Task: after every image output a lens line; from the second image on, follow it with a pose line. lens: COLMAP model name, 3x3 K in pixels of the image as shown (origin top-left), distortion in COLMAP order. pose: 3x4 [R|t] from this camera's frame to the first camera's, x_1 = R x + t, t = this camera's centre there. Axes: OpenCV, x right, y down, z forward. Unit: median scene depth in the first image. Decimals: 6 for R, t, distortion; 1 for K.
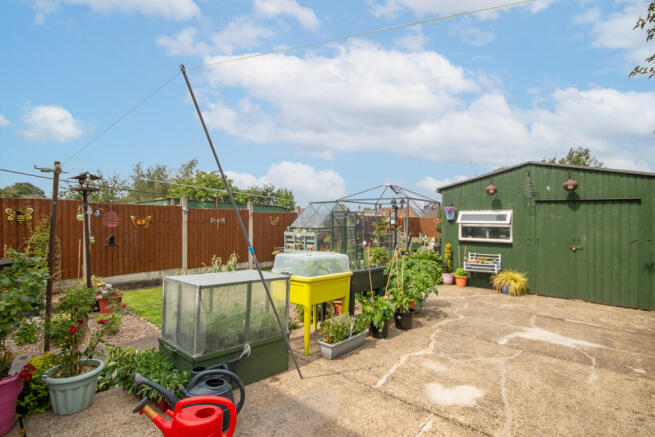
lens RADIAL K [[309.1, 0, 330.9], [0, 309.1, 219.7], [0, 0, 1]] dist [0.002328, -0.004741]
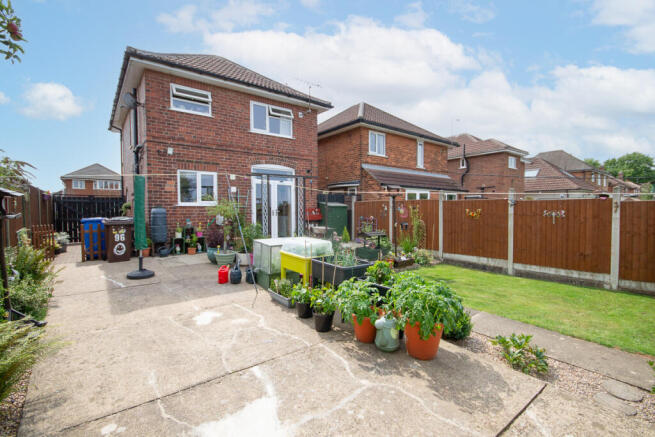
lens RADIAL K [[309.1, 0, 329.8], [0, 309.1, 219.0], [0, 0, 1]] dist [0.002328, -0.004741]
pose [[-0.195259, 0.034453, -0.980146, 0.992941], [0.004237, 0.999403, 0.034286, -0.024129], [0.980743, 0.002542, -0.195288, 1.027213]]
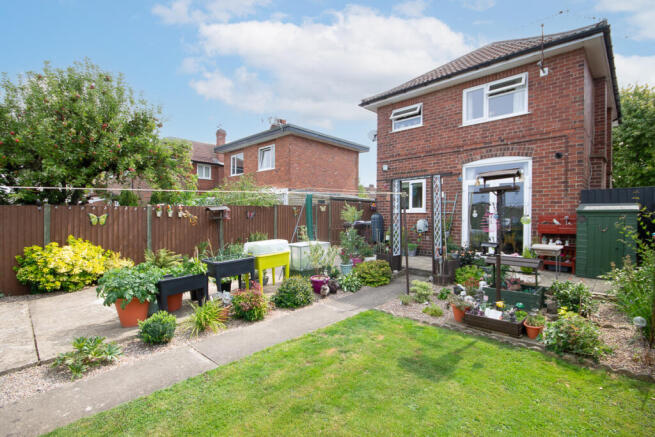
lens RADIAL K [[309.1, 0, 330.0], [0, 309.1, 215.7], [0, 0, 1]] dist [0.002328, -0.004741]
pose [[-0.997552, 0.000199, 0.069928, -0.392044], [0.000257, 1.000000, 0.000828, -0.022447], [-0.069928, 0.000844, -0.997552, 1.995535]]
